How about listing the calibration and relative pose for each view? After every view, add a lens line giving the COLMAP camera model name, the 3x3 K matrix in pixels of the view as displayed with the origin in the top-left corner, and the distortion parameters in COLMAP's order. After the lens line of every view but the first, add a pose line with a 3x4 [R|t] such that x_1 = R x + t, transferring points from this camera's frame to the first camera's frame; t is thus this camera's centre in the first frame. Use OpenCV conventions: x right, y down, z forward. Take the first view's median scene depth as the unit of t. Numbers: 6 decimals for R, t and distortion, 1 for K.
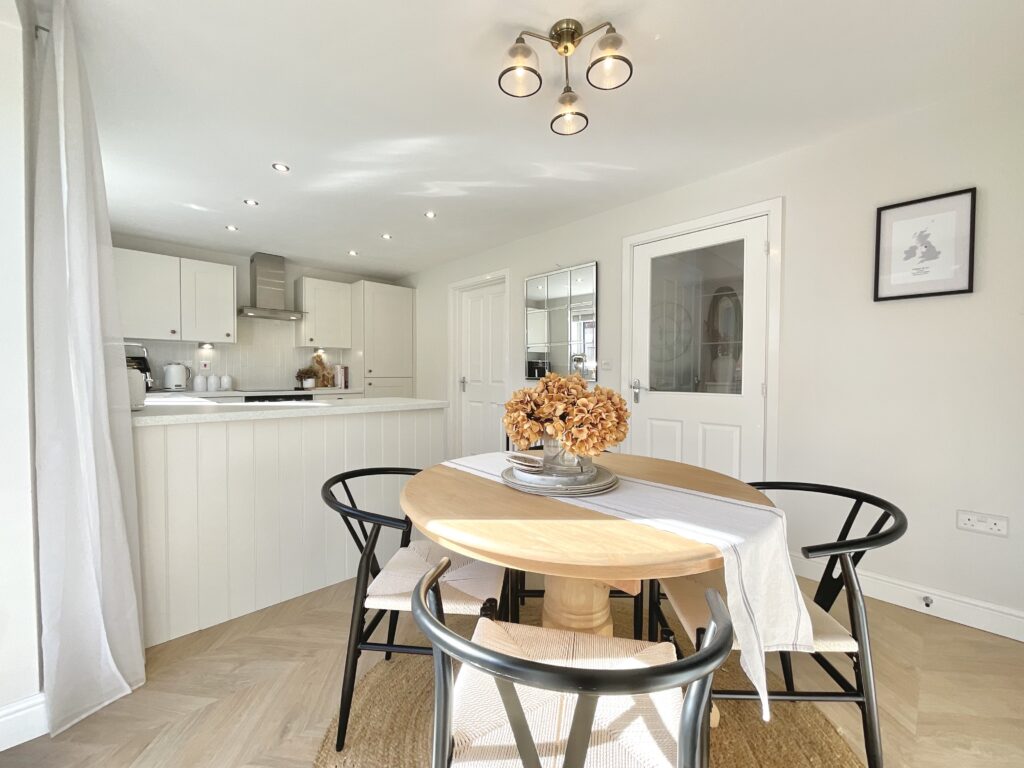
lens RADIAL K [[416.3, 0, 512.0], [0, 416.3, 384.0], [0, 0, 1]] dist [0.000461, 0.000500]
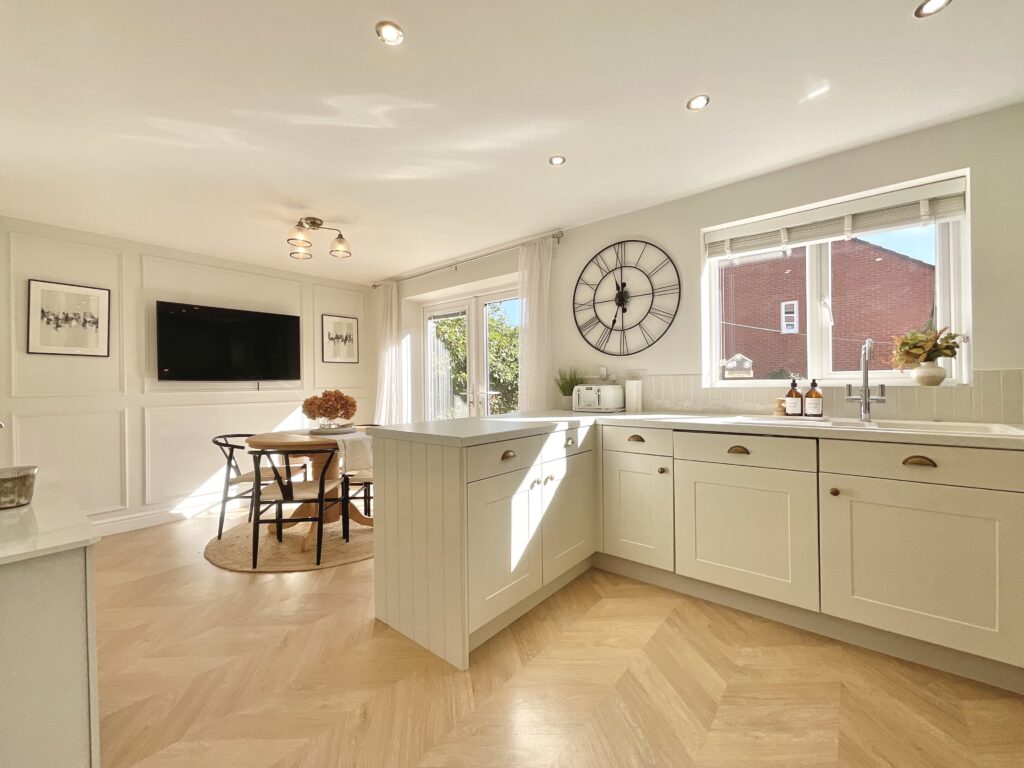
lens RADIAL K [[416.3, 0, 512.0], [0, 416.3, 384.0], [0, 0, 1]] dist [0.000461, 0.000500]
pose [[-0.990500, 0.012682, -0.136929, -0.317084], [0.010072, 0.999754, 0.019740, -0.059493], [0.137146, 0.018173, -0.990384, 1.785543]]
